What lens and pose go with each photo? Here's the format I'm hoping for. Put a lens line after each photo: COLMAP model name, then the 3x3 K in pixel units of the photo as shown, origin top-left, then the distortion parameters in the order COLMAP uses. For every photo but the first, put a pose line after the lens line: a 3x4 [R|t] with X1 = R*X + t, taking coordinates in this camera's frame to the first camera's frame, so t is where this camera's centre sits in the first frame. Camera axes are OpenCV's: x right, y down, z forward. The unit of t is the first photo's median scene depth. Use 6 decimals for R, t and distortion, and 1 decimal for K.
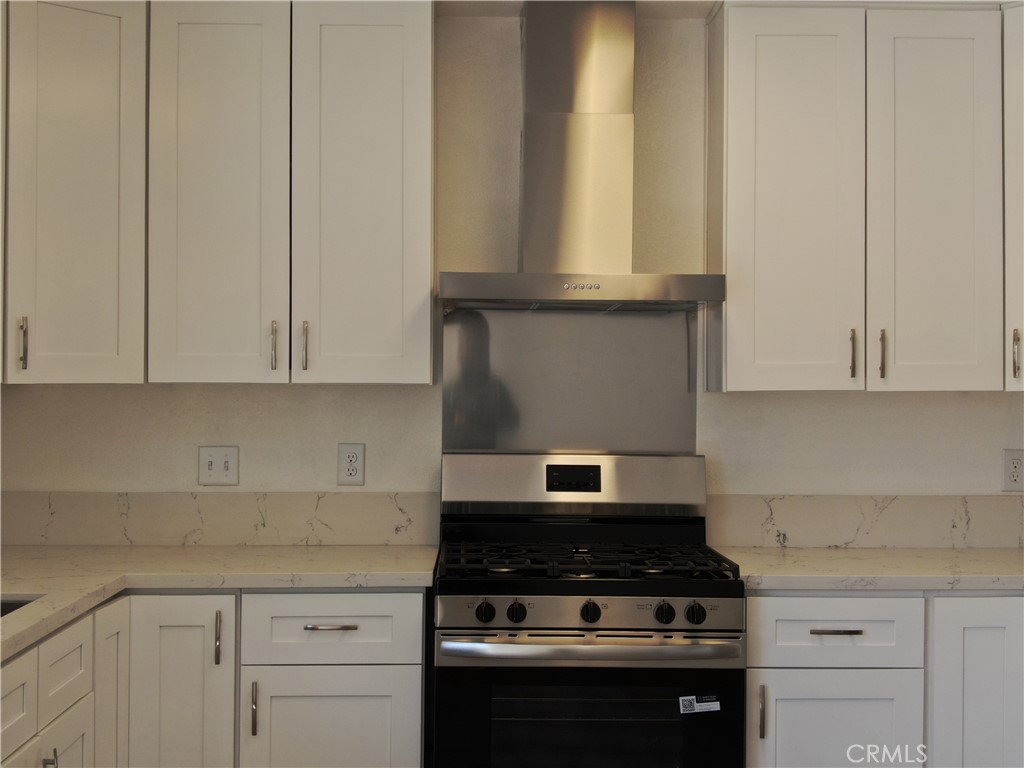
lens RADIAL K [[1446.7, 0, 510.5], [0, 1446.7, 389.7], [0, 0, 1]] dist [0.354674, -1.837555]
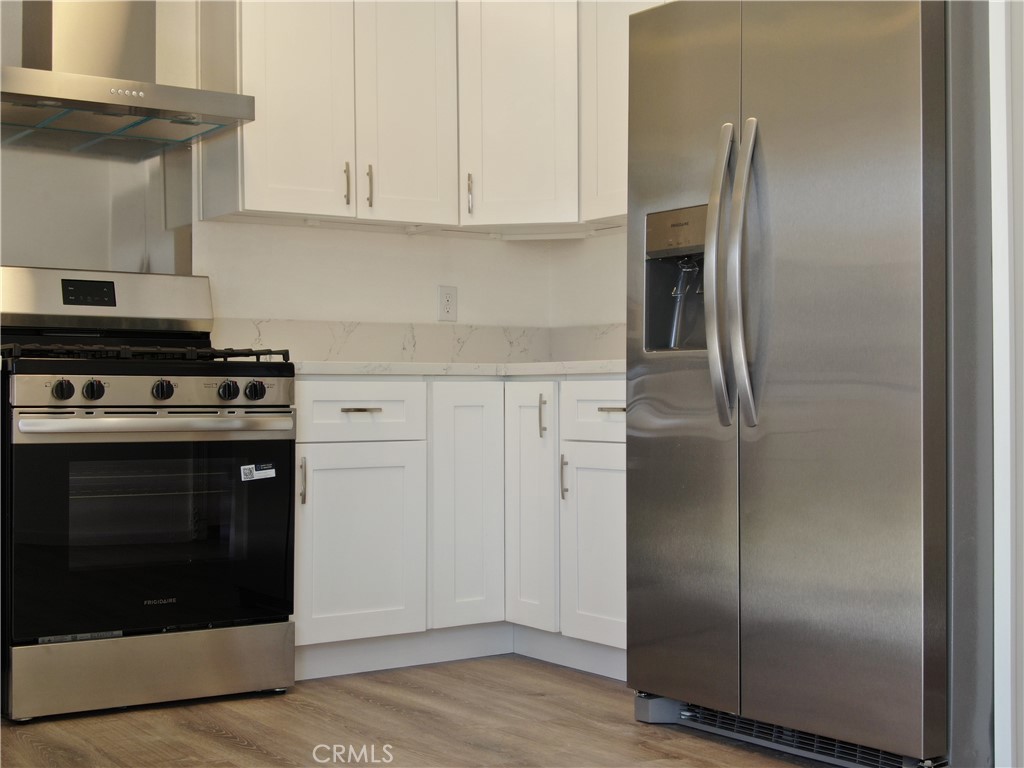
lens RADIAL K [[1446.7, 0, 510.5], [0, 1446.7, 389.7], [0, 0, 1]] dist [0.354674, -1.837555]
pose [[0.847406, -0.006294, 0.530908, -0.288145], [0.007522, 0.999972, -0.000152, 0.148769], [-0.530892, 0.004123, 0.847430, -0.040101]]
